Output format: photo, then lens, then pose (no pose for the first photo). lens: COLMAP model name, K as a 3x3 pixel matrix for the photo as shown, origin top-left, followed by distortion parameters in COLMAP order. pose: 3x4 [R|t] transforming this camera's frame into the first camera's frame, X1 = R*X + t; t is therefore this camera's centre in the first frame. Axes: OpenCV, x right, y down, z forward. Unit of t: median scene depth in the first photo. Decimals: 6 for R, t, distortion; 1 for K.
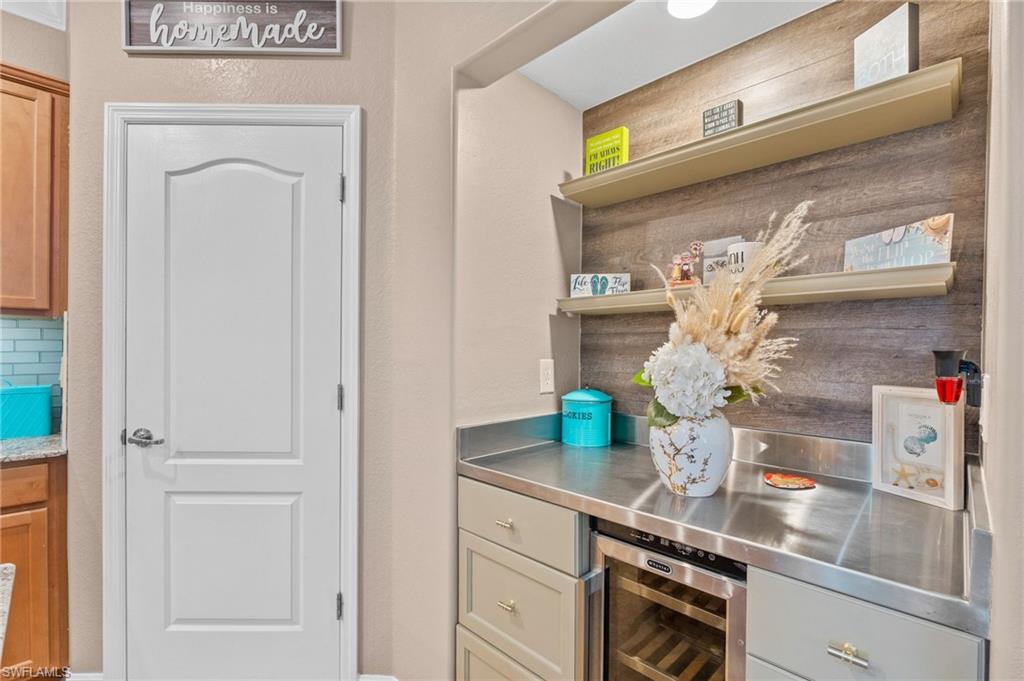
lens RADIAL K [[458.6, 0, 516.0], [0, 458.6, 353.8], [0, 0, 1]] dist [-0.010241, -0.000058]
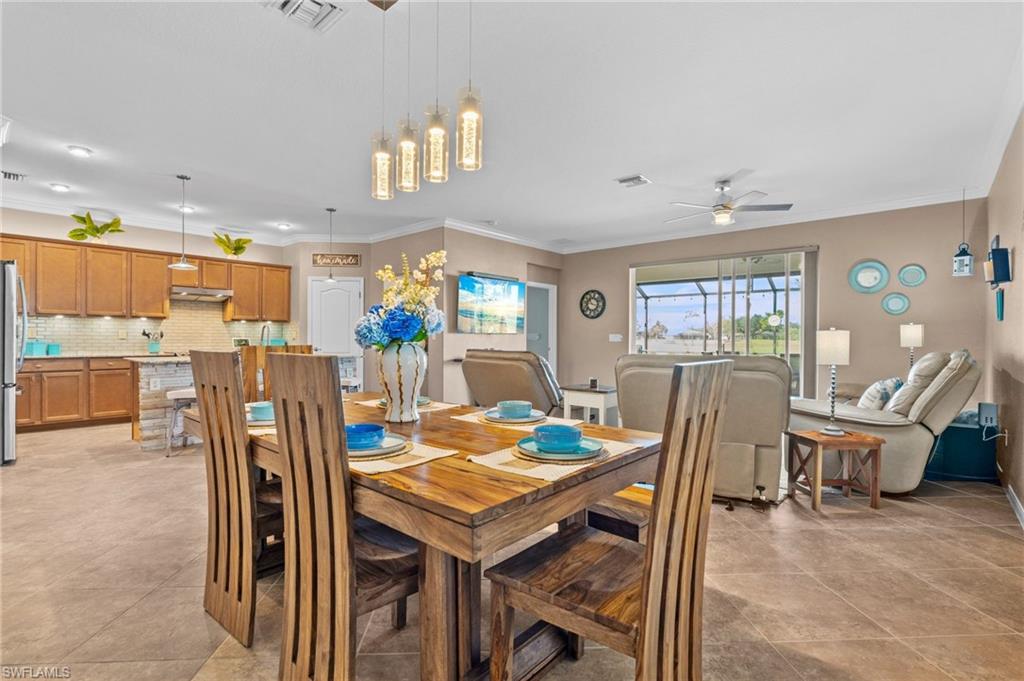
lens RADIAL K [[477.9, 0, 514.5], [0, 477.9, 339.1], [0, 0, 1]] dist [-0.005953, -0.000222]
pose [[0.998621, -0.003432, 0.052392, 0.930674], [0.003676, 0.999983, -0.004558, 0.113171], [-0.052376, 0.004745, 0.998616, -3.917220]]
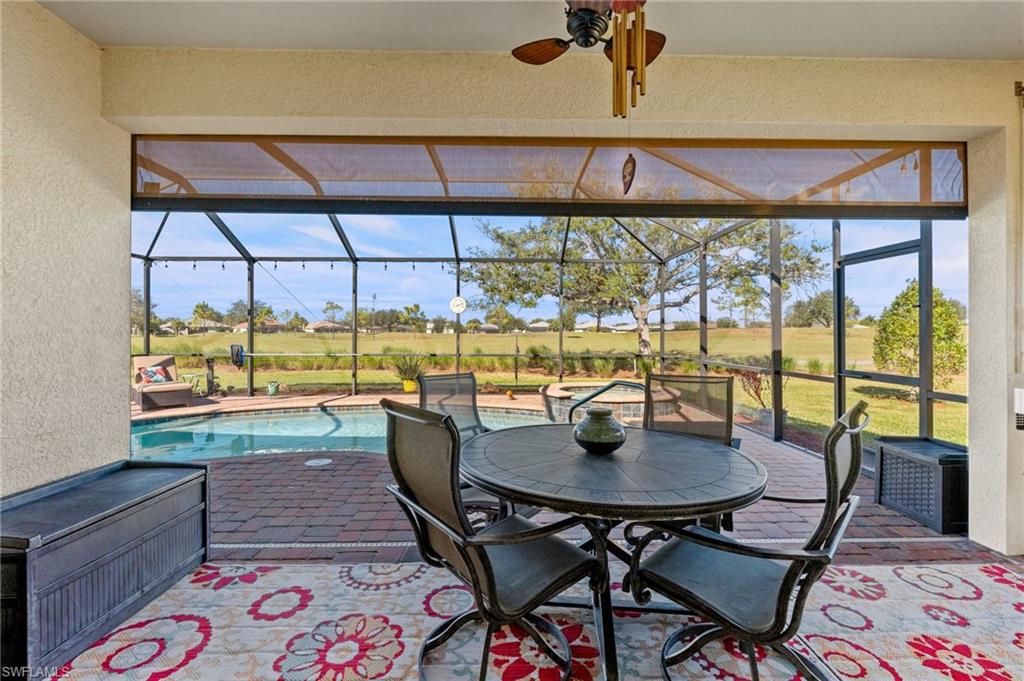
lens RADIAL K [[452.0, 0, 513.9], [0, 452.0, 330.3], [0, 0, 1]] dist [-0.003001, -0.000217]
pose [[0.704296, -0.006367, 0.709878, 2.807740], [0.011467, 0.999931, -0.002408, 0.079189], [-0.709813, 0.009837, 0.704321, 0.438788]]
